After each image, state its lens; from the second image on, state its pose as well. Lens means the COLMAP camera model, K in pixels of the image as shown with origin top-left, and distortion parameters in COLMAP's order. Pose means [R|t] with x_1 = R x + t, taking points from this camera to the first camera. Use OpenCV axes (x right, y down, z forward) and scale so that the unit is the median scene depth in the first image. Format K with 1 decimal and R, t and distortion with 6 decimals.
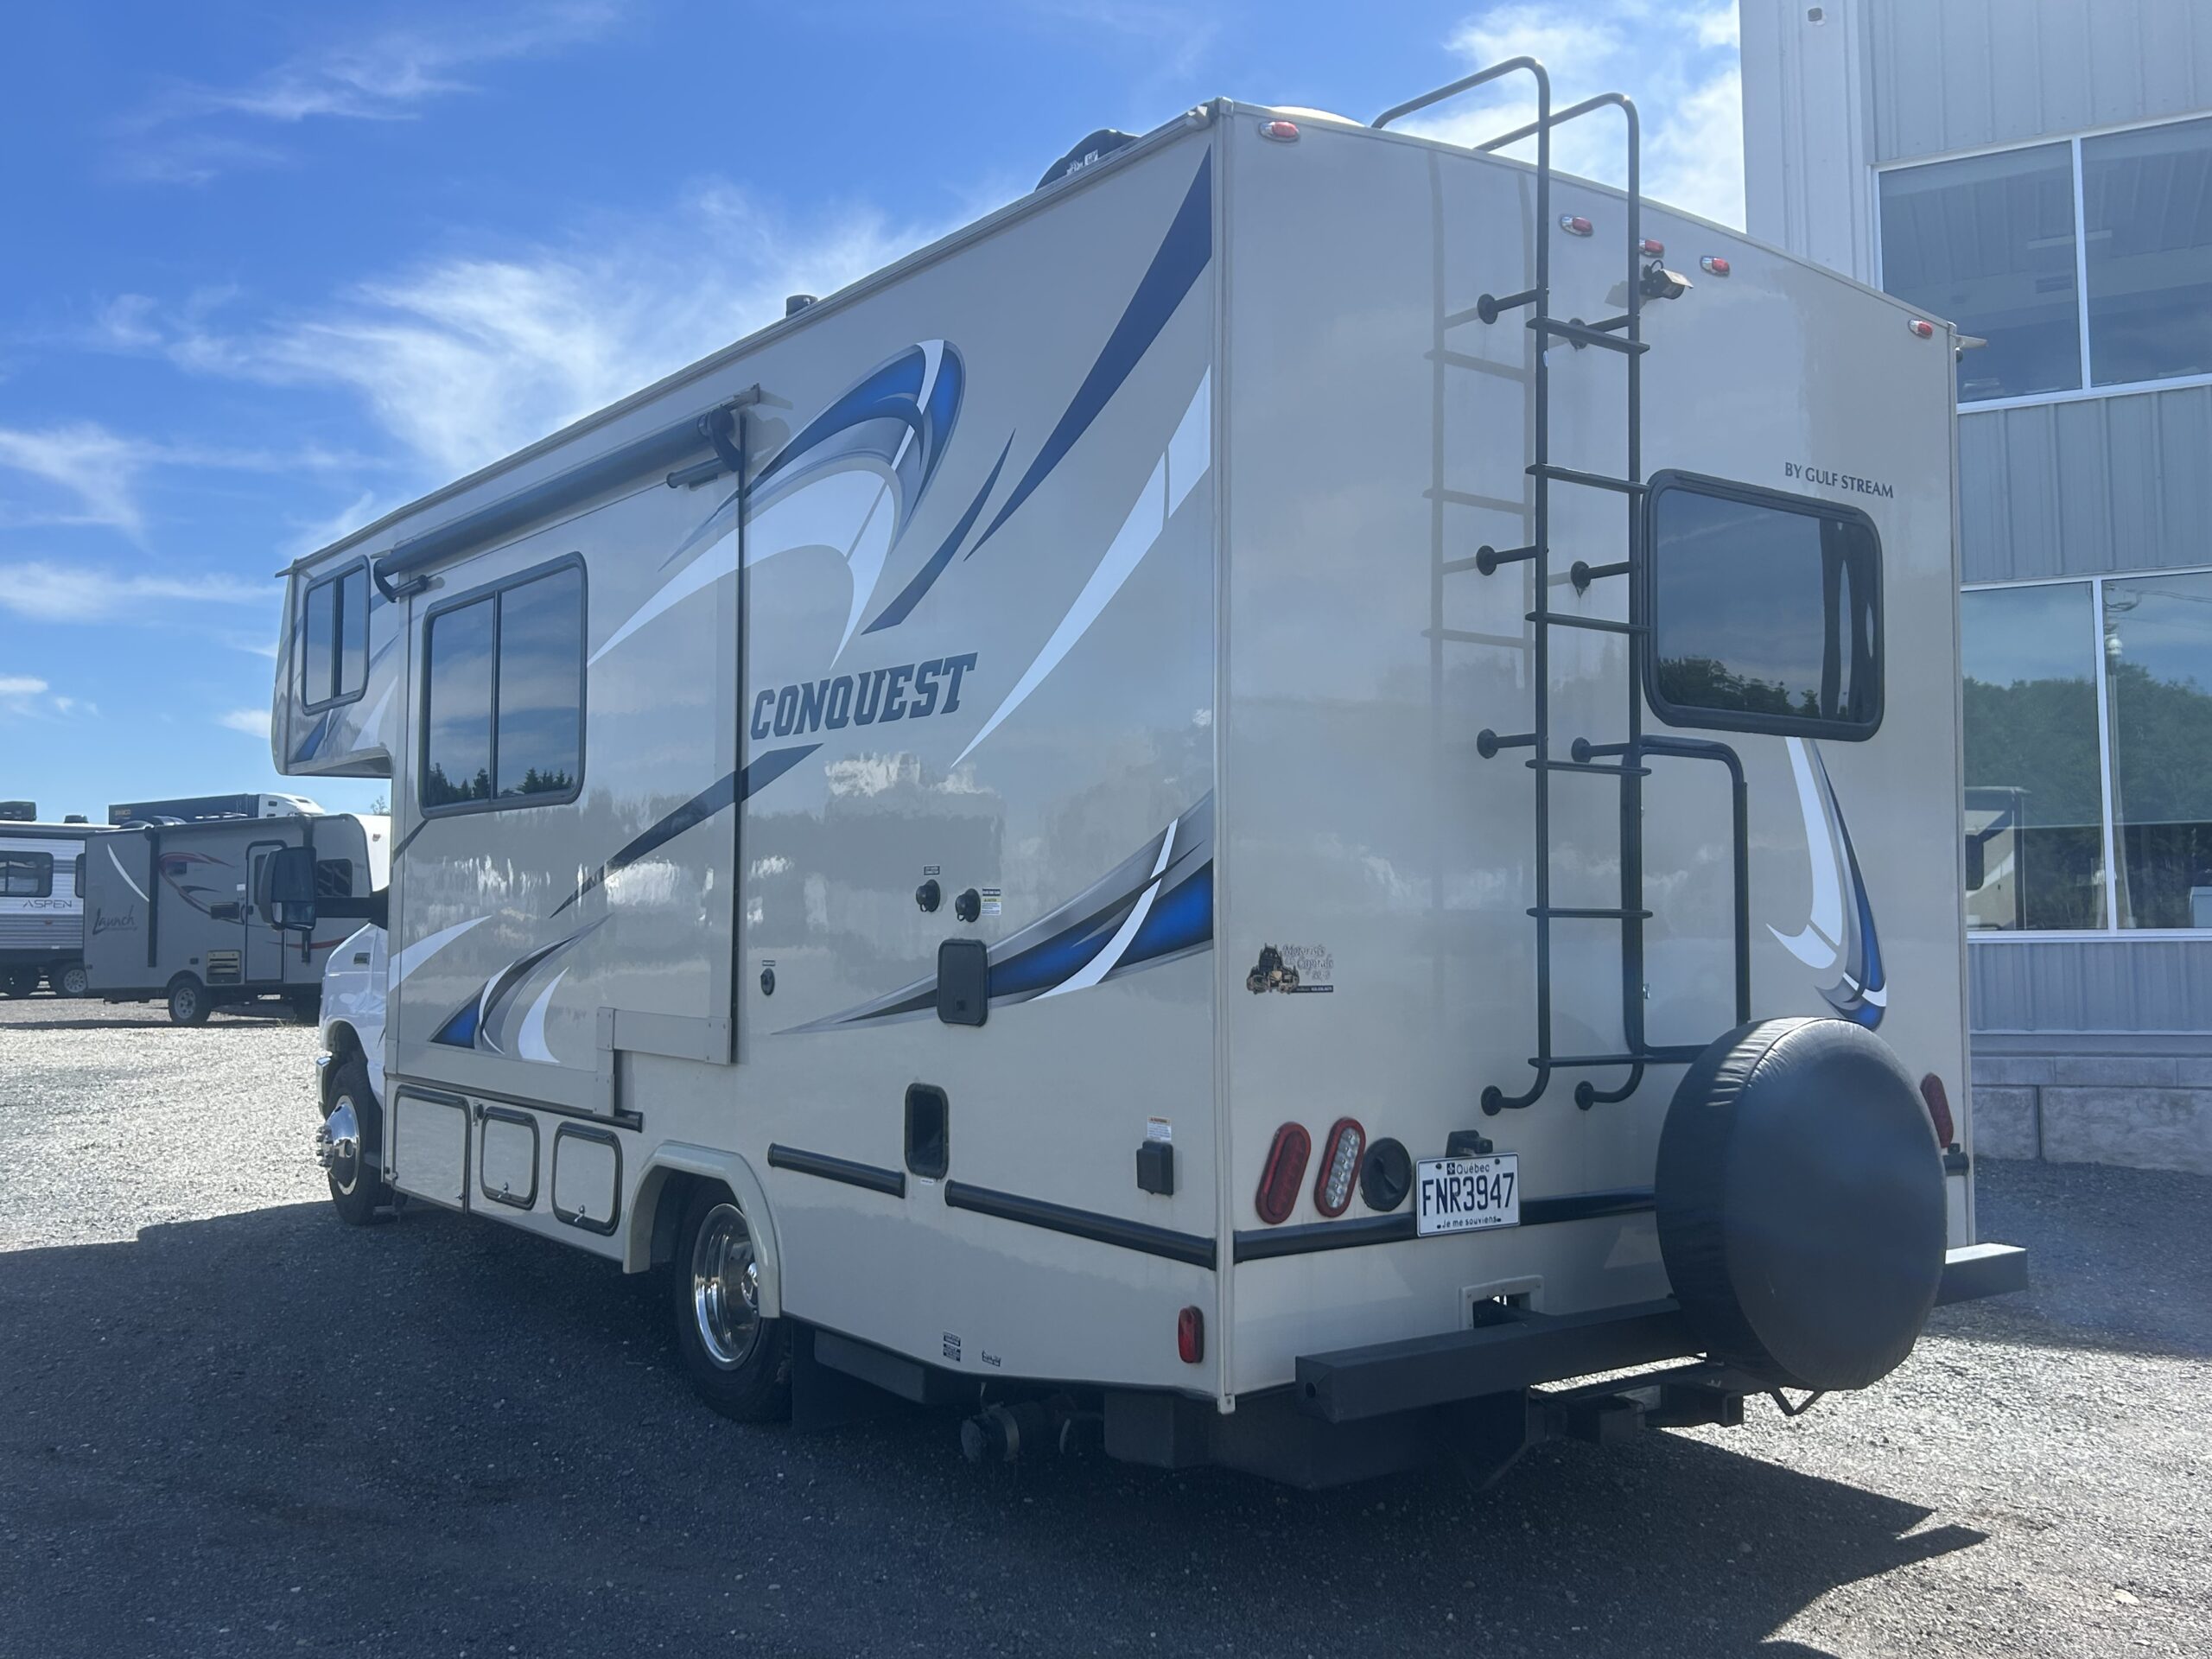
lens RADIAL K [[2058.1, 0, 1100.6], [0, 2058.1, 843.4], [0, 0, 1]] dist [0.019054, 0.000000]
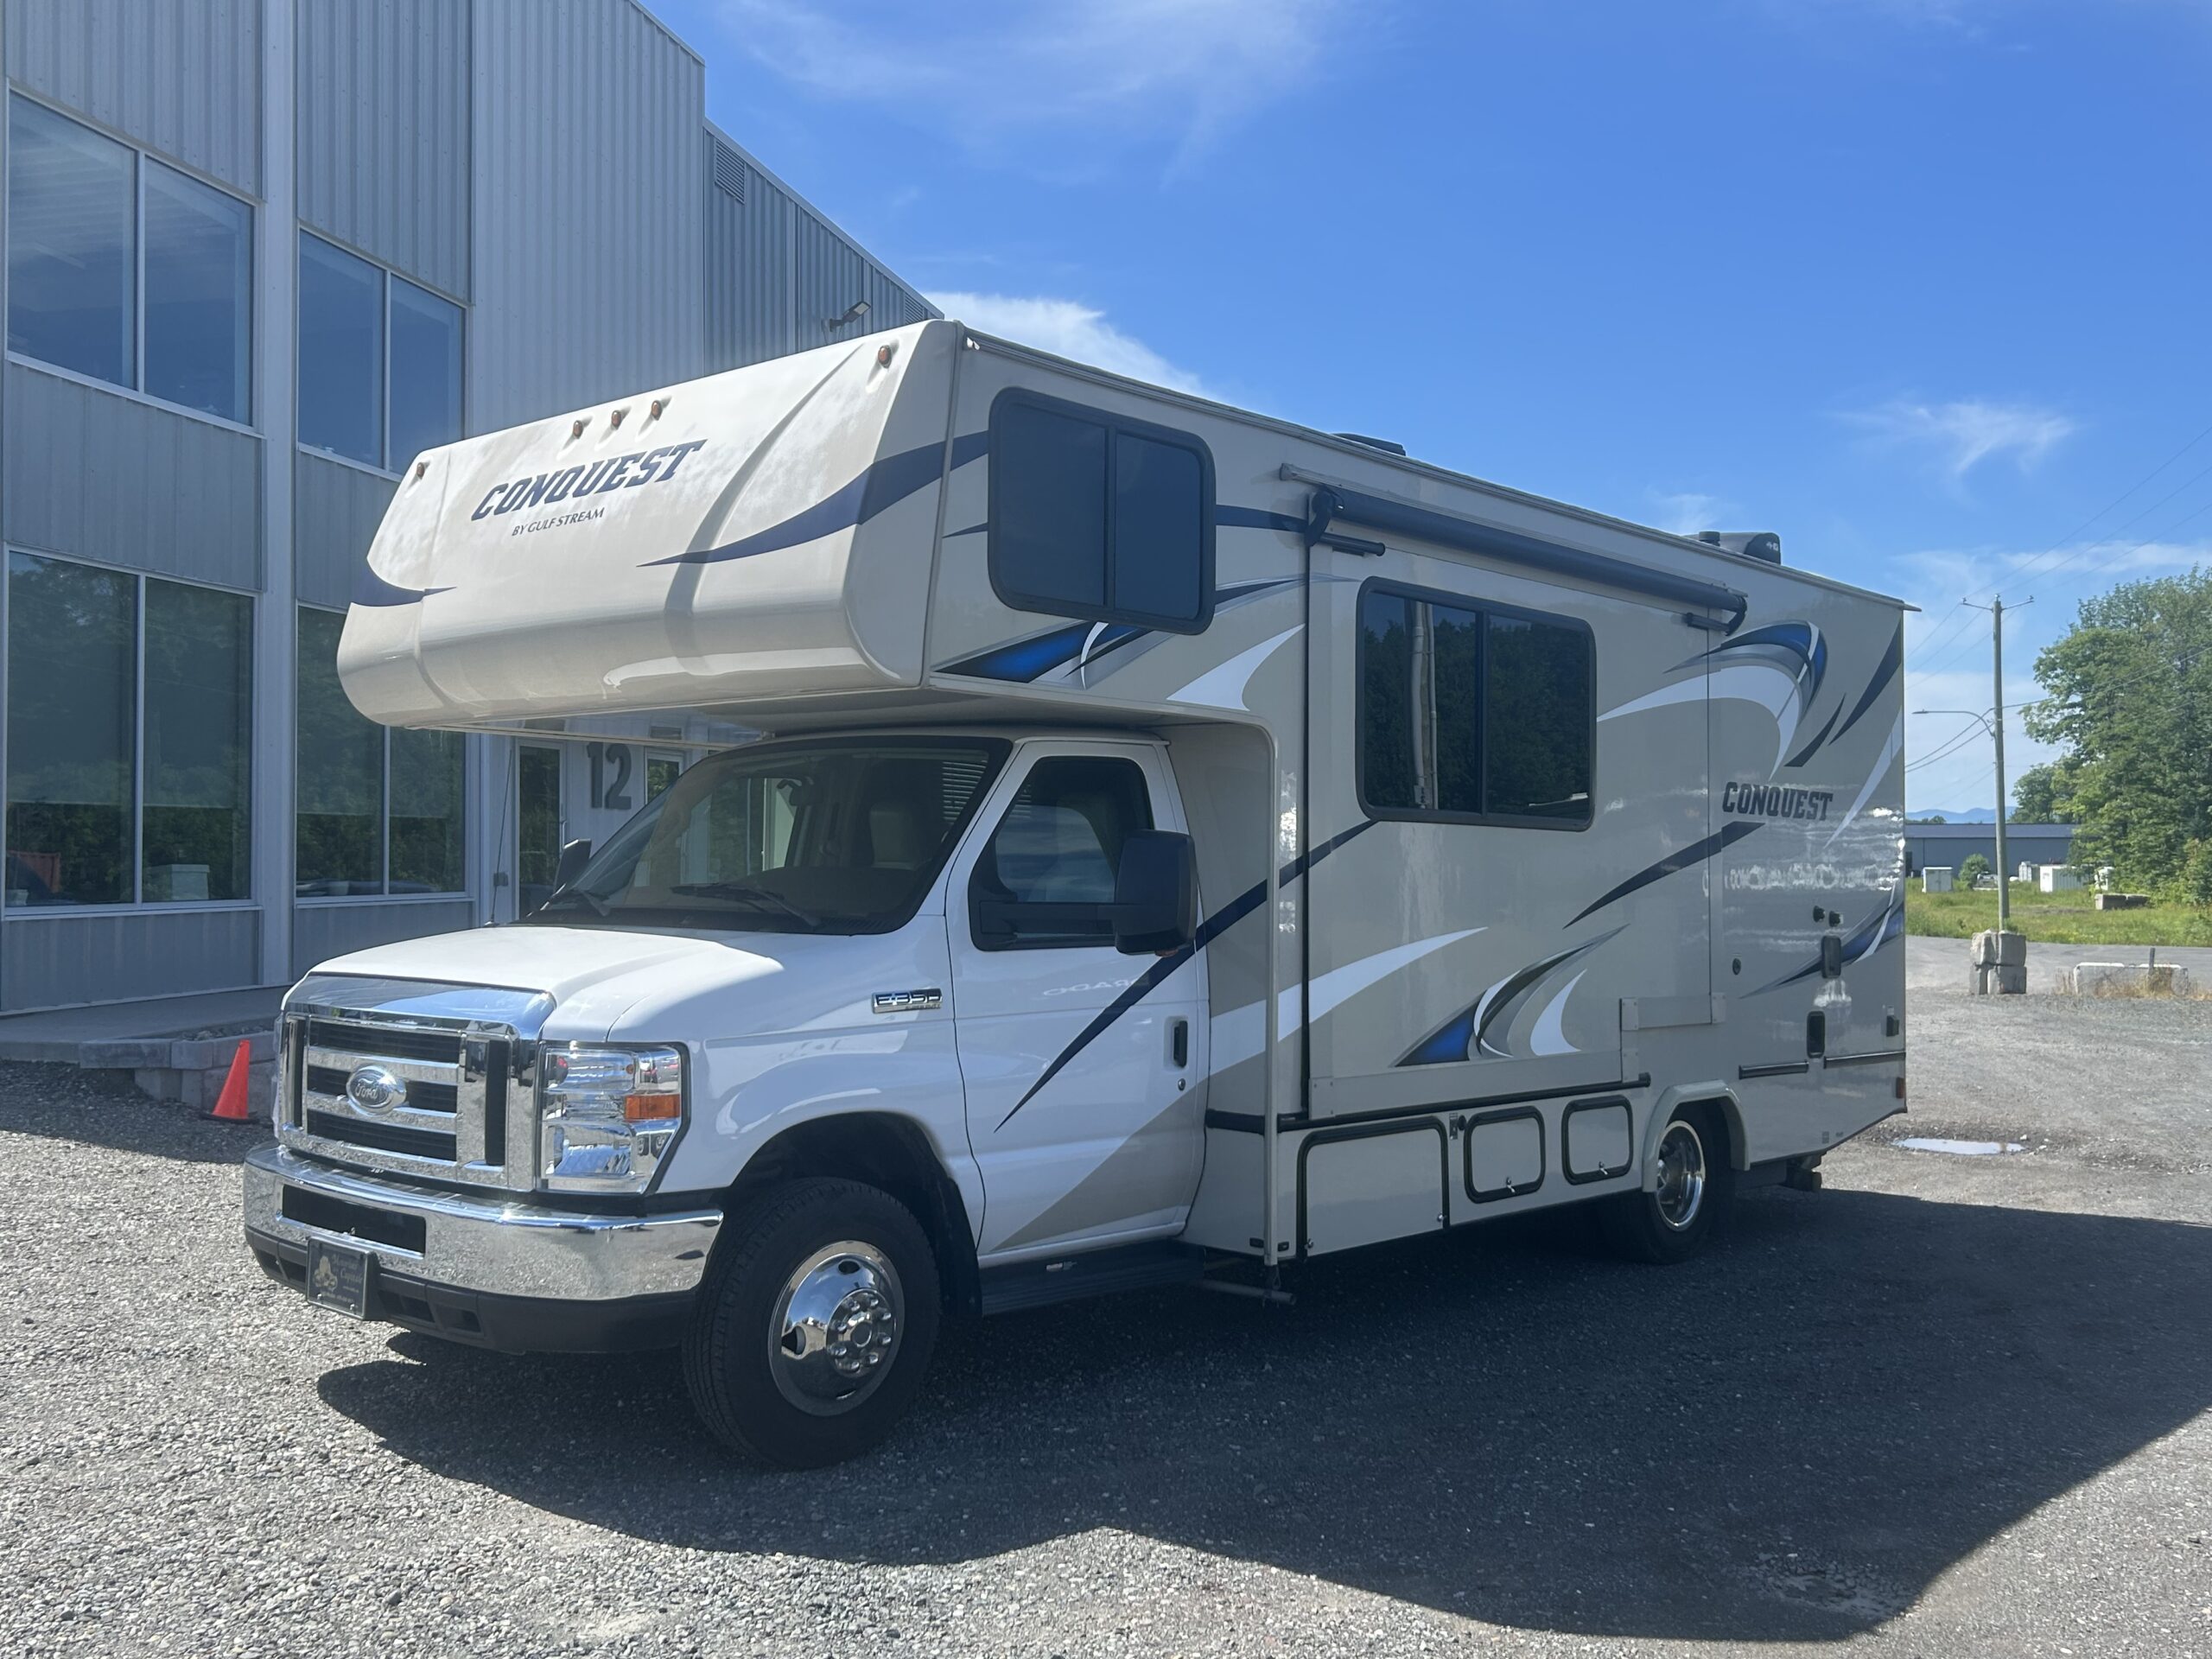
lens RADIAL K [[2058.1, 0, 1100.5], [0, 2058.1, 817.8], [0, 0, 1]] dist [0.019054, 0.000000]
pose [[-0.190582, 0.030261, 0.981205, -1.650316], [-0.047714, 0.998058, -0.040048, 0.040071], [-0.980511, -0.054449, -0.188768, 1.801931]]
